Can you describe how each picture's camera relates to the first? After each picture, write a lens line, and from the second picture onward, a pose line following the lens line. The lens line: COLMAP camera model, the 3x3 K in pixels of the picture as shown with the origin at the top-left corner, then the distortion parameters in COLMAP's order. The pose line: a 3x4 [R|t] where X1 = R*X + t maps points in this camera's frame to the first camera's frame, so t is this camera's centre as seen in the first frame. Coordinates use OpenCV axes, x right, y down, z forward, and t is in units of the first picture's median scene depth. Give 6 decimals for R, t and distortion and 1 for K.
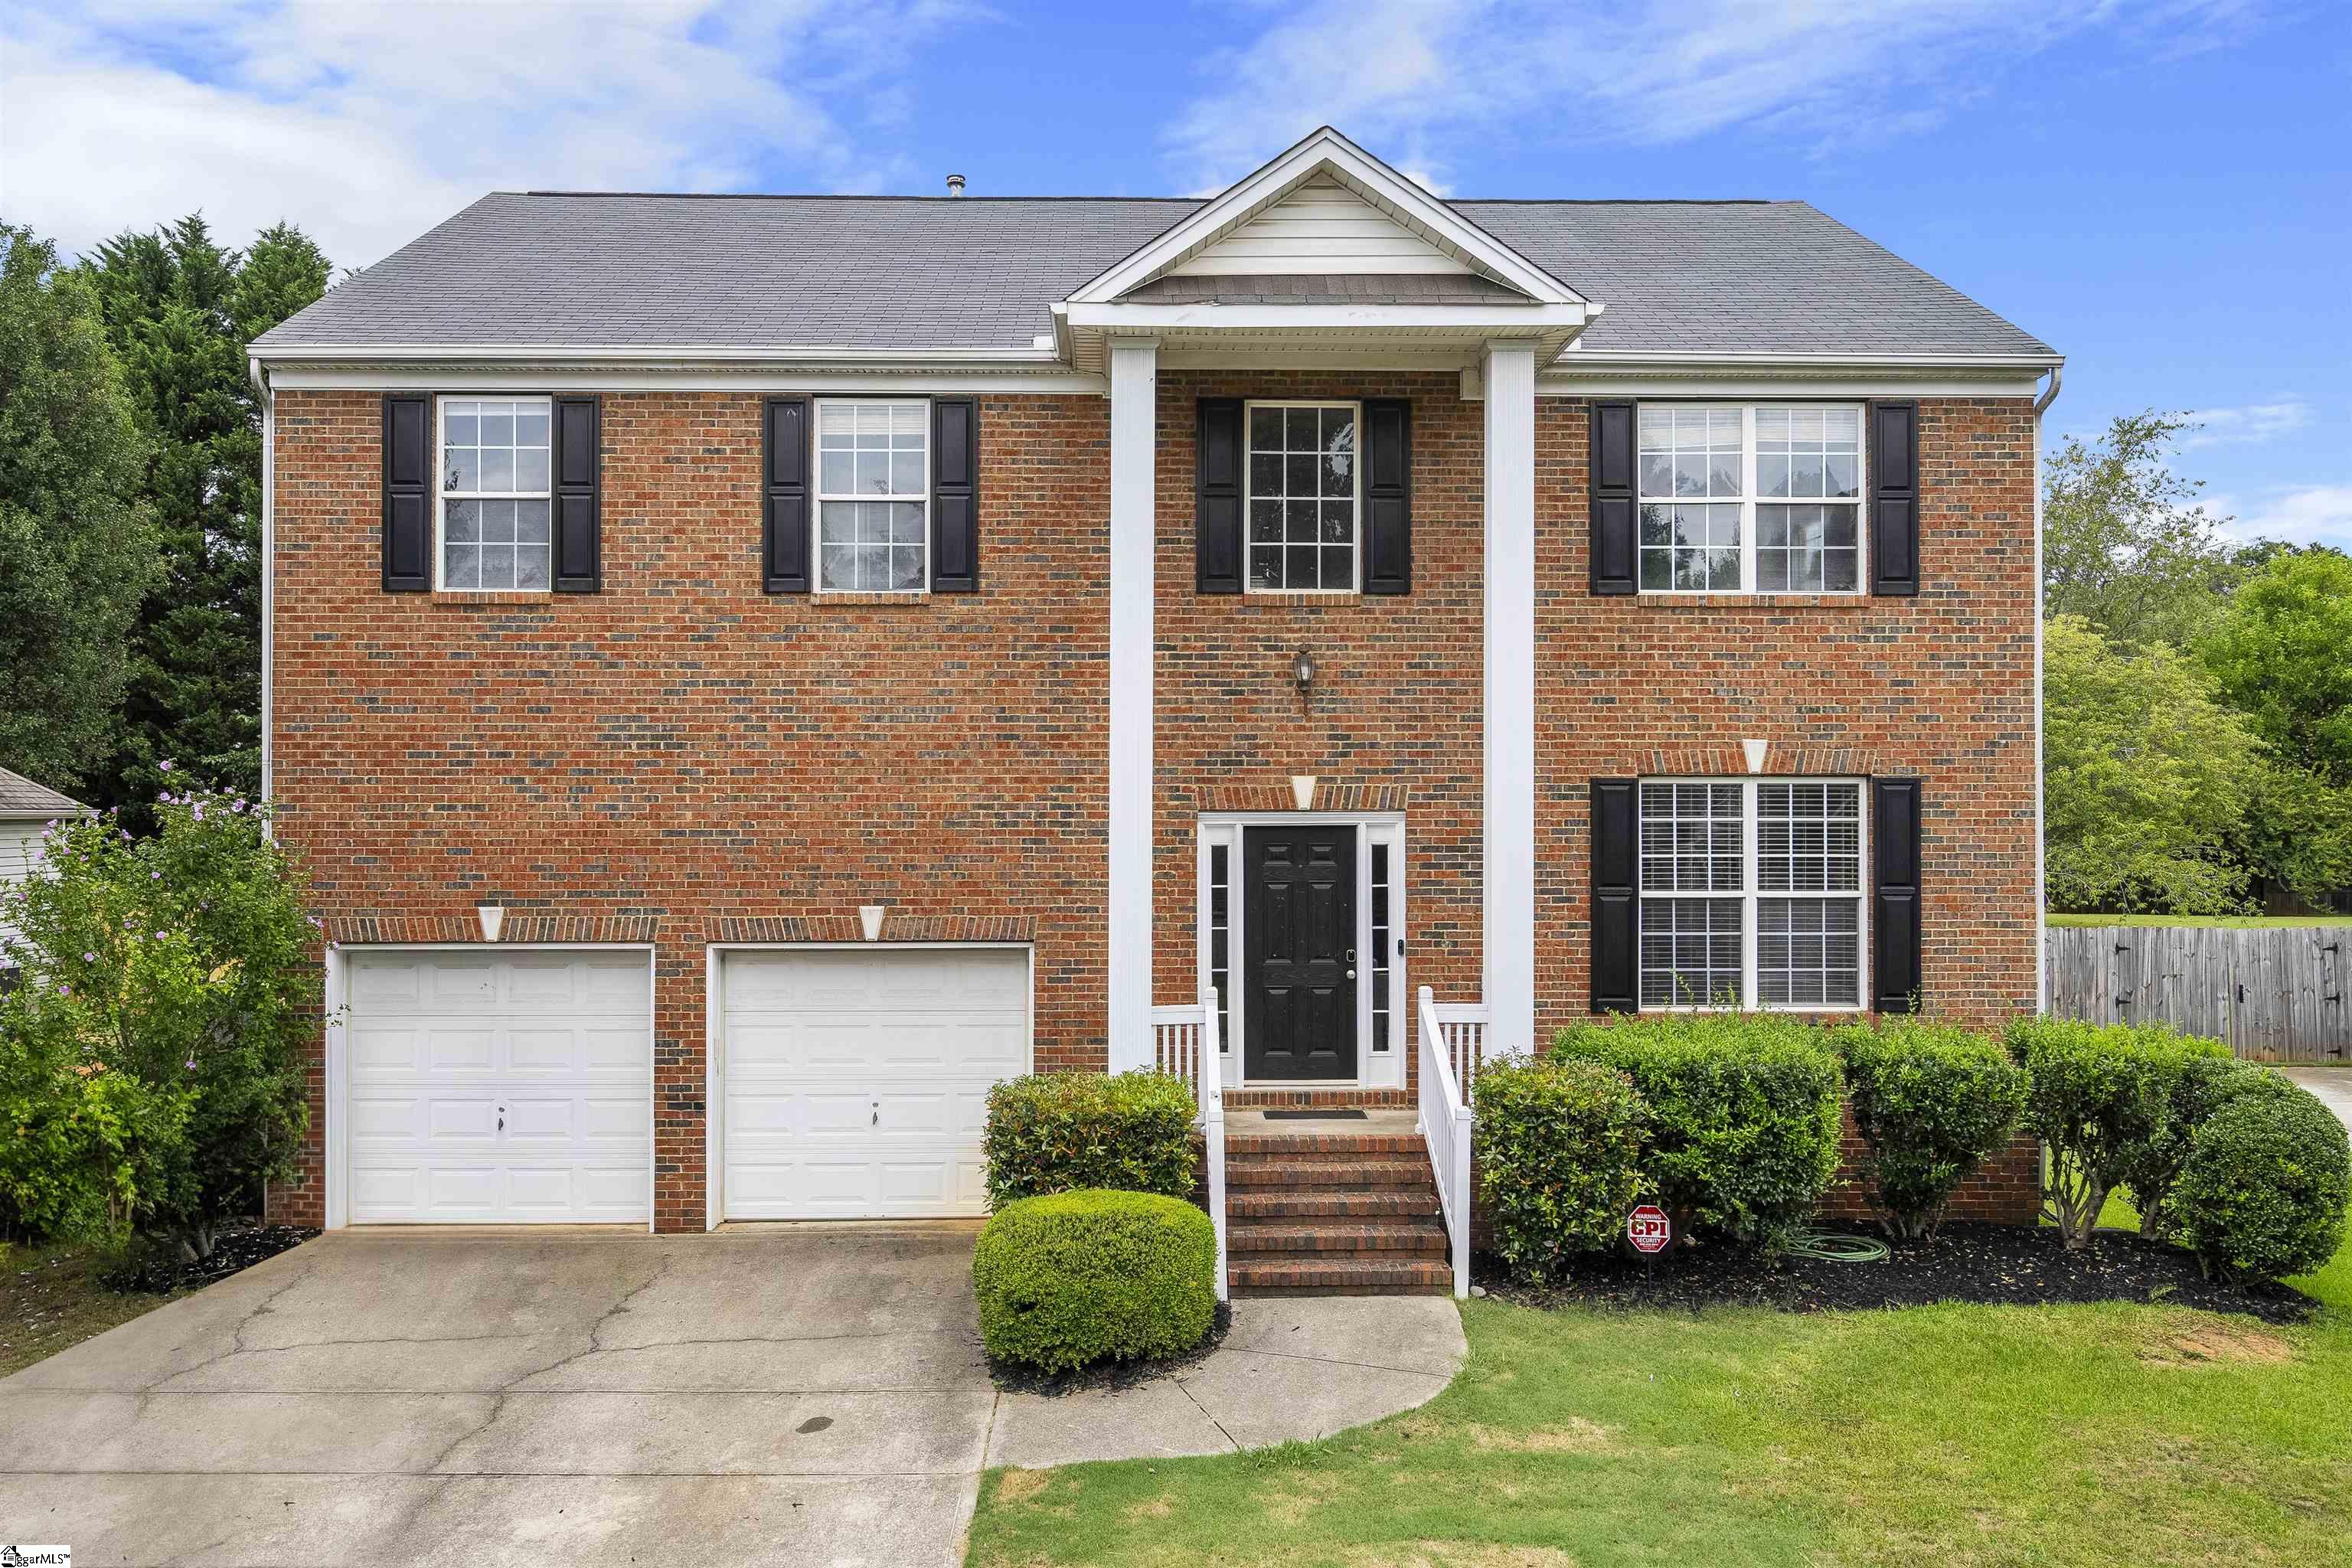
lens RADIAL K [[2126.4, 0, 1171.9], [0, 2126.4, 789.9], [0, 0, 1]] dist [-0.002261, 0.000598]
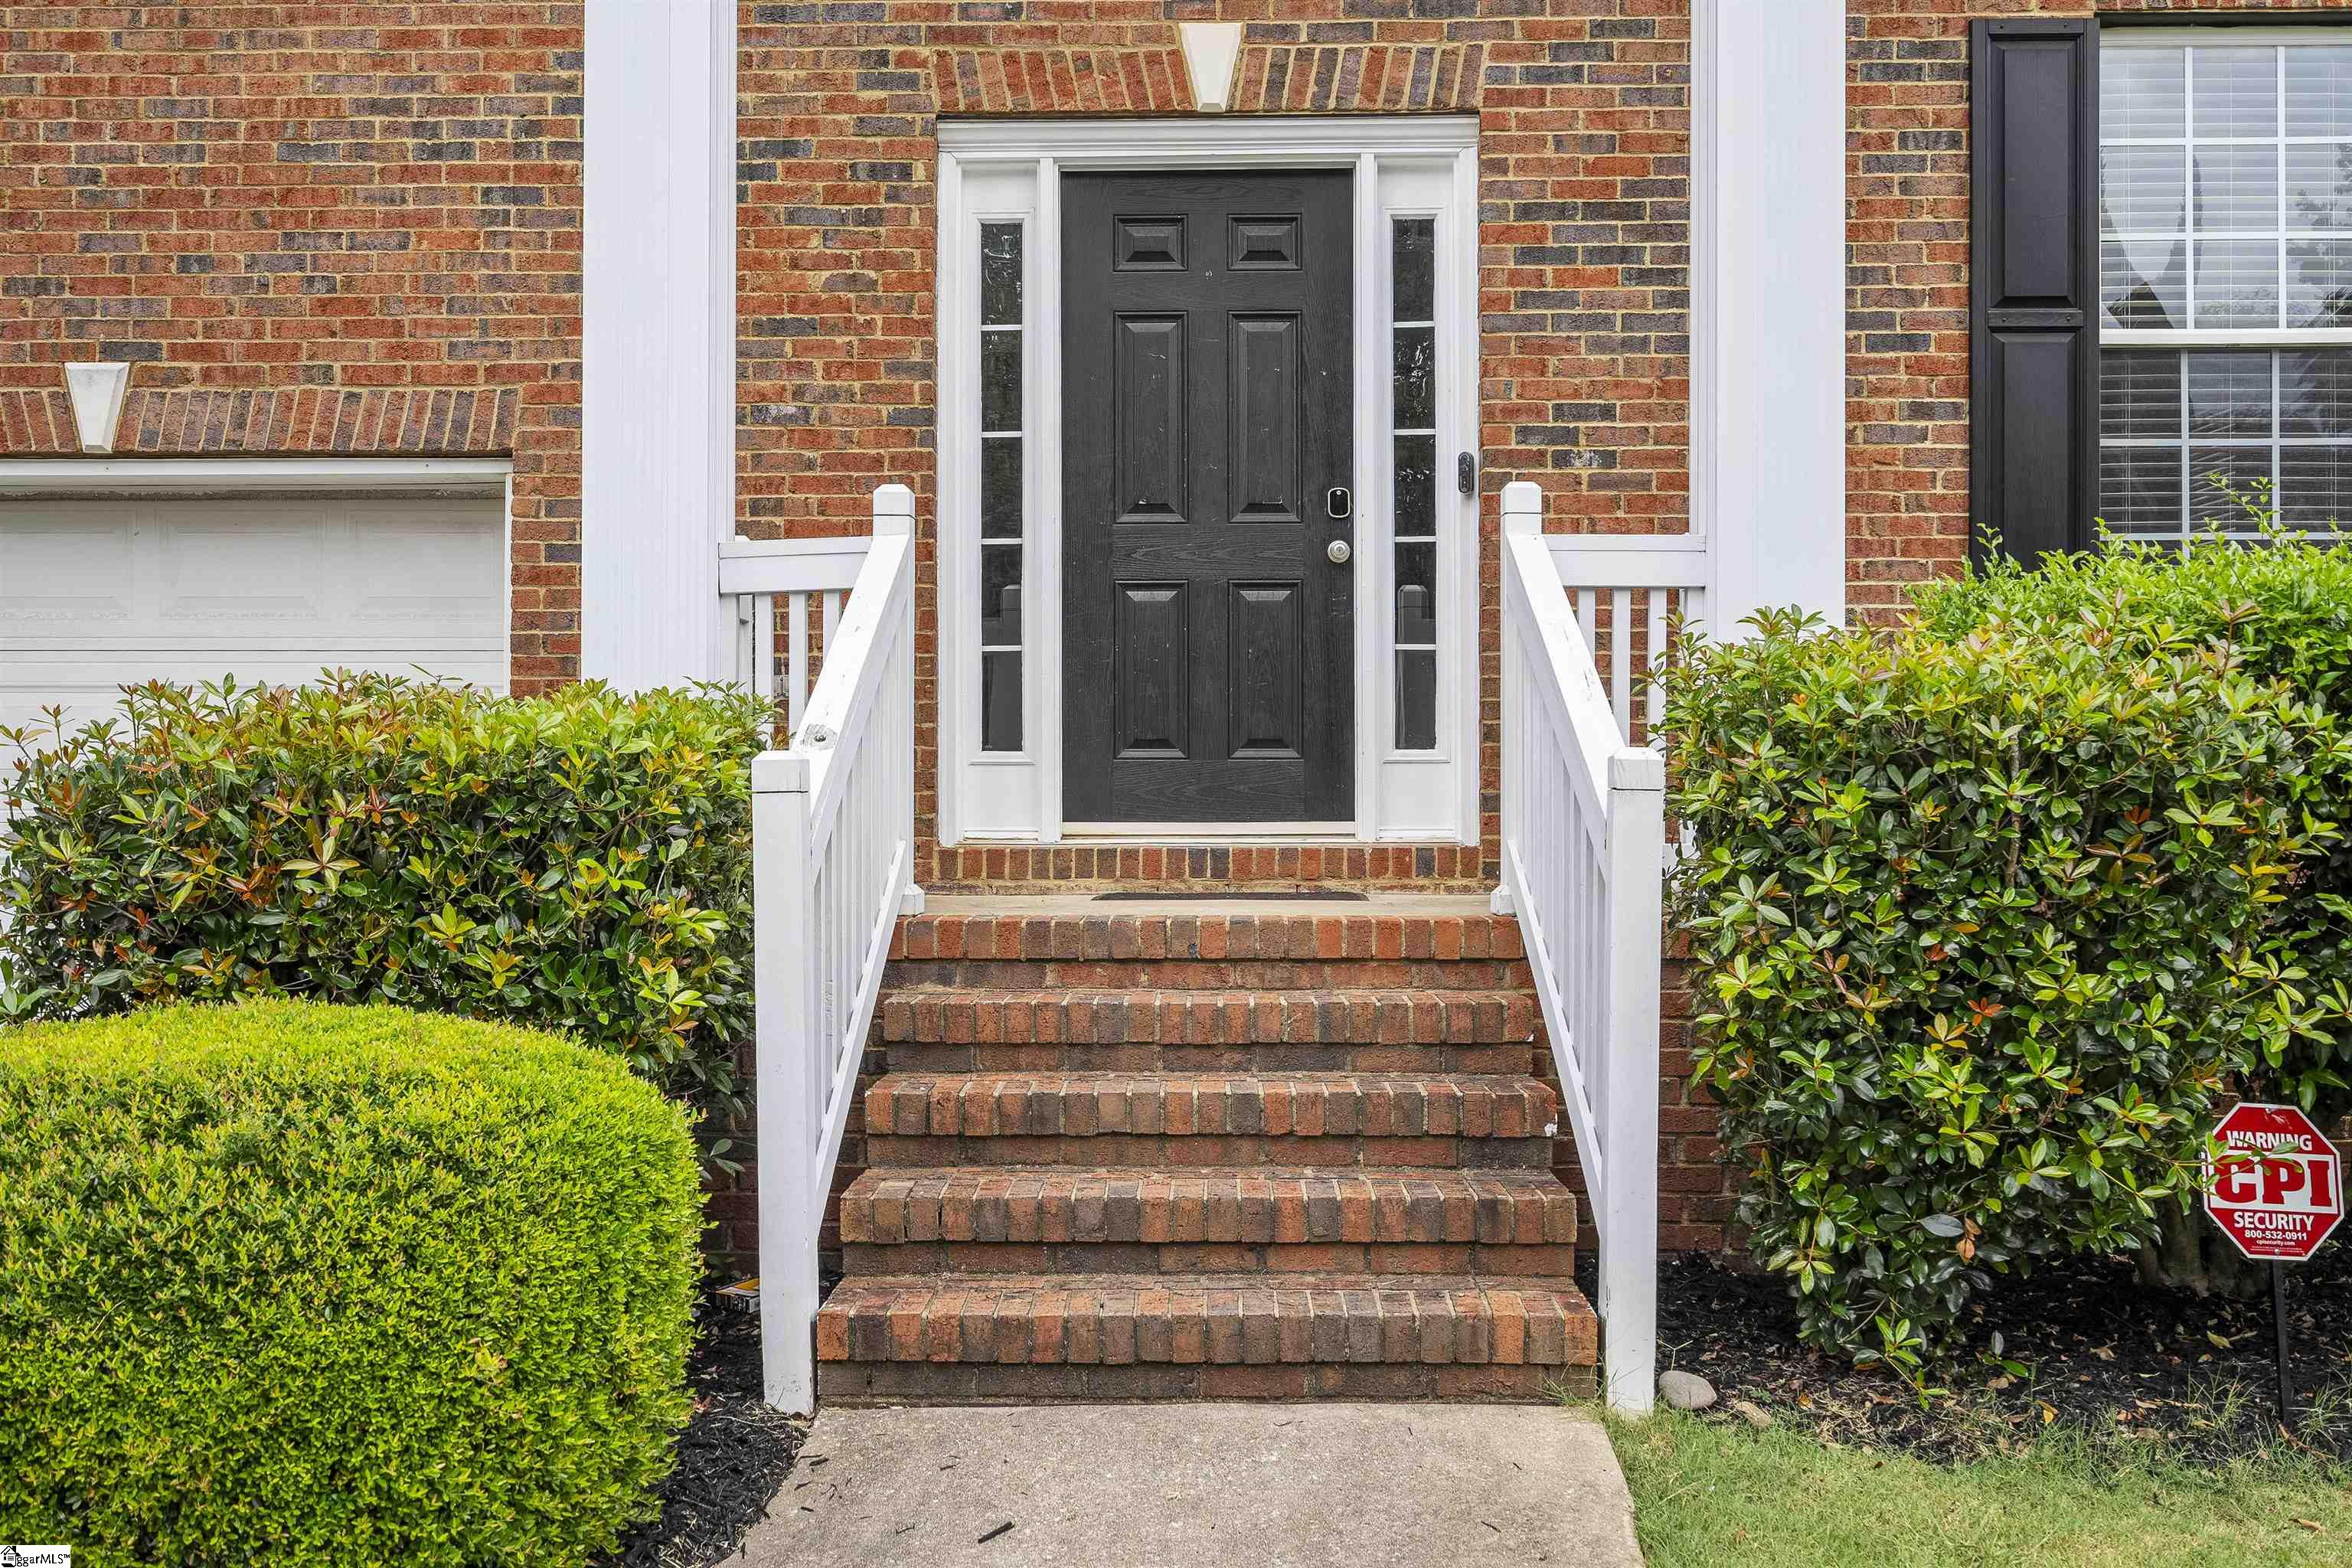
lens RADIAL K [[2364.9, 0, 1180.8], [0, 2364.9, 779.5], [0, 0, 1]] dist [-0.001387, 0.000000]
pose [[0.998932, 0.000238, -0.046194, 0.076924], [-0.000192, 0.999999, 0.000998, 0.130649], [0.046194, -0.000988, 0.998932, 0.578612]]
